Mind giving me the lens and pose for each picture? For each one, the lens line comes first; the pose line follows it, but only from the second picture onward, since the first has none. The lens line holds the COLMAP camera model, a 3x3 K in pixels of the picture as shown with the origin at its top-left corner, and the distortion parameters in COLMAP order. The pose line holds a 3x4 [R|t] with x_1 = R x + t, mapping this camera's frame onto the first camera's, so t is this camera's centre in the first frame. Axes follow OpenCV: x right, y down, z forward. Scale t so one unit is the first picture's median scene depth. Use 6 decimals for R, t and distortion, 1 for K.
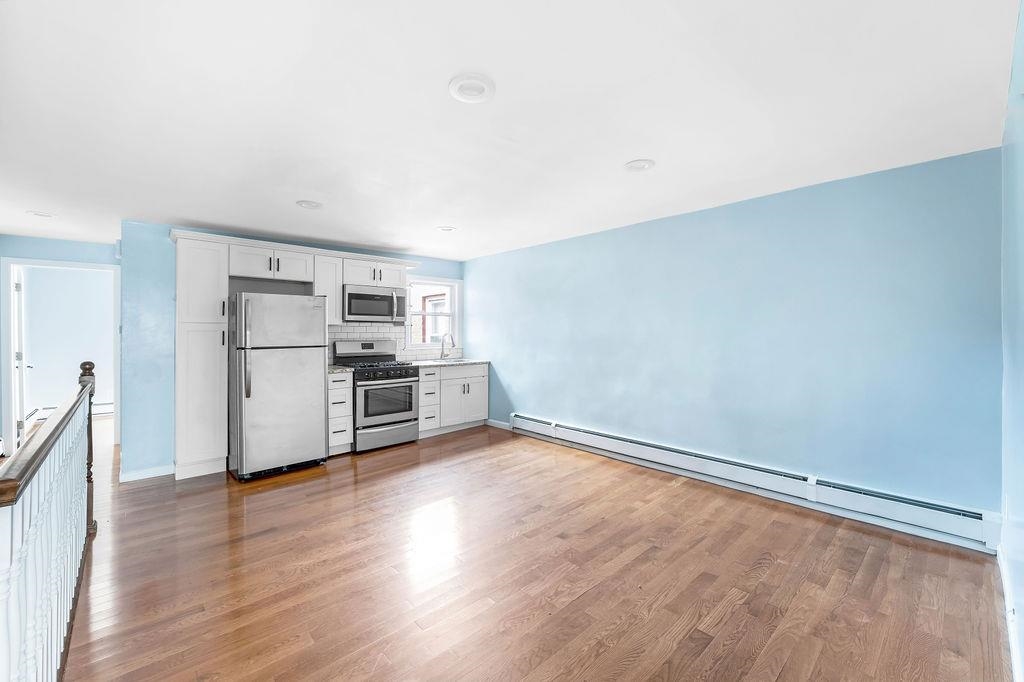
lens RADIAL K [[417.0, 0, 513.2], [0, 417.0, 329.8], [0, 0, 1]] dist [0.000854, 0.000056]
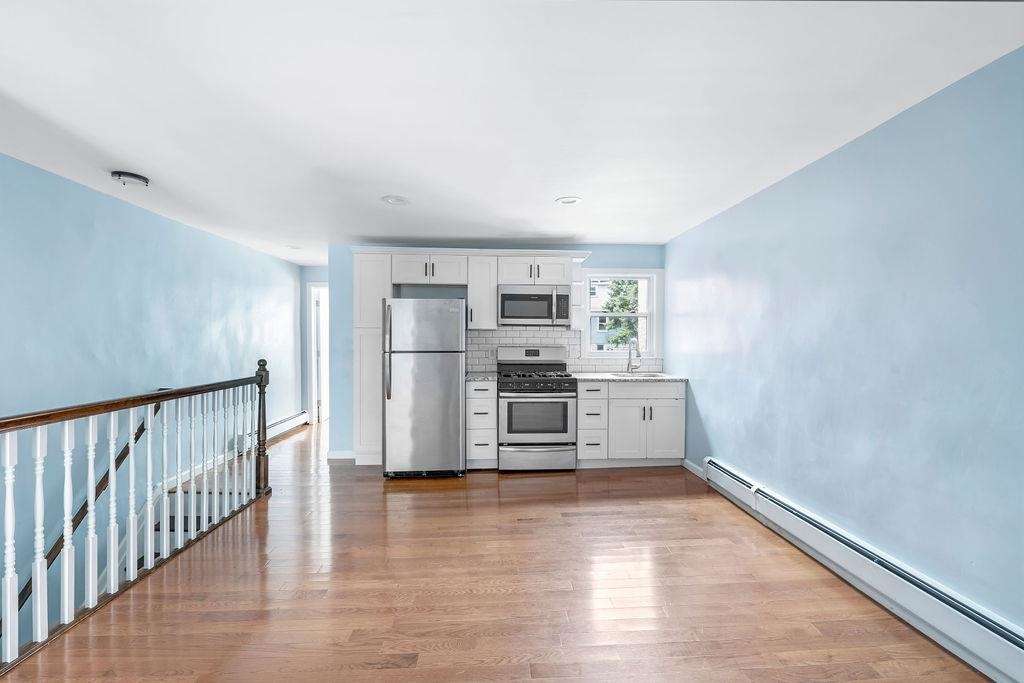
lens RADIAL K [[445.3, 0, 512.0], [0, 445.3, 341.5], [0, 0, 1]] dist [0.022636, -0.000008]
pose [[0.770438, 0.011801, -0.637405, 0.240087], [-0.002127, 0.999871, 0.015942, -0.000148], [0.637511, -0.010927, 0.770364, 0.262950]]
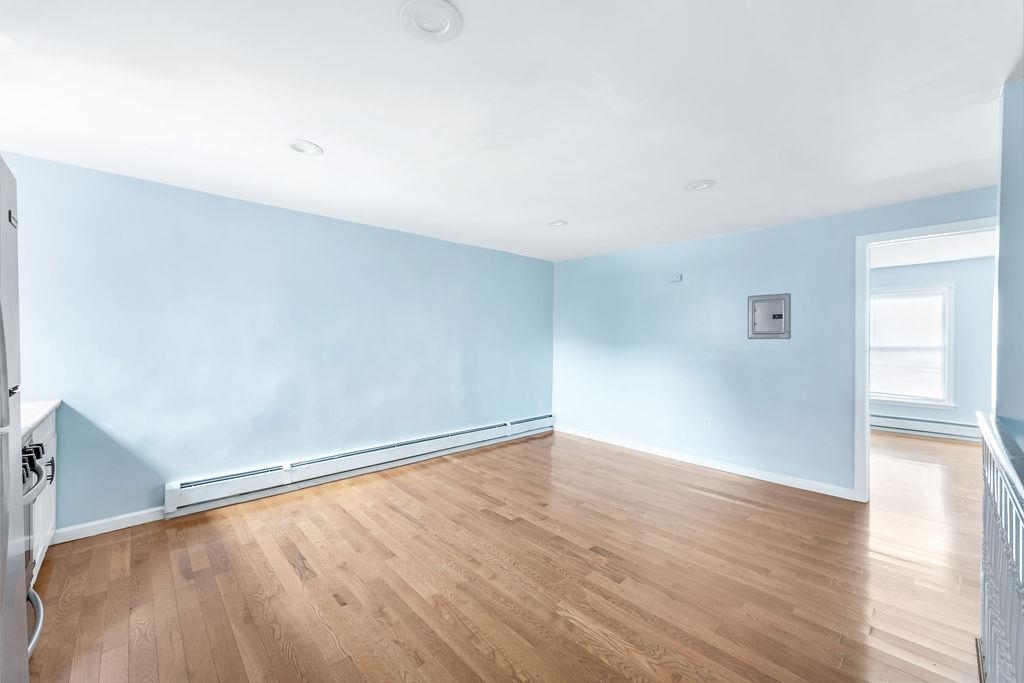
lens RADIAL K [[395.5, 0, 512.0], [0, 395.5, 341.5], [0, 0, 1]] dist [-0.000817, -0.000047]
pose [[-0.015637, -0.004395, 0.999868, -0.588352], [-0.017002, 0.999847, 0.004129, 0.002092], [-0.999733, -0.016935, -0.015709, 0.624040]]
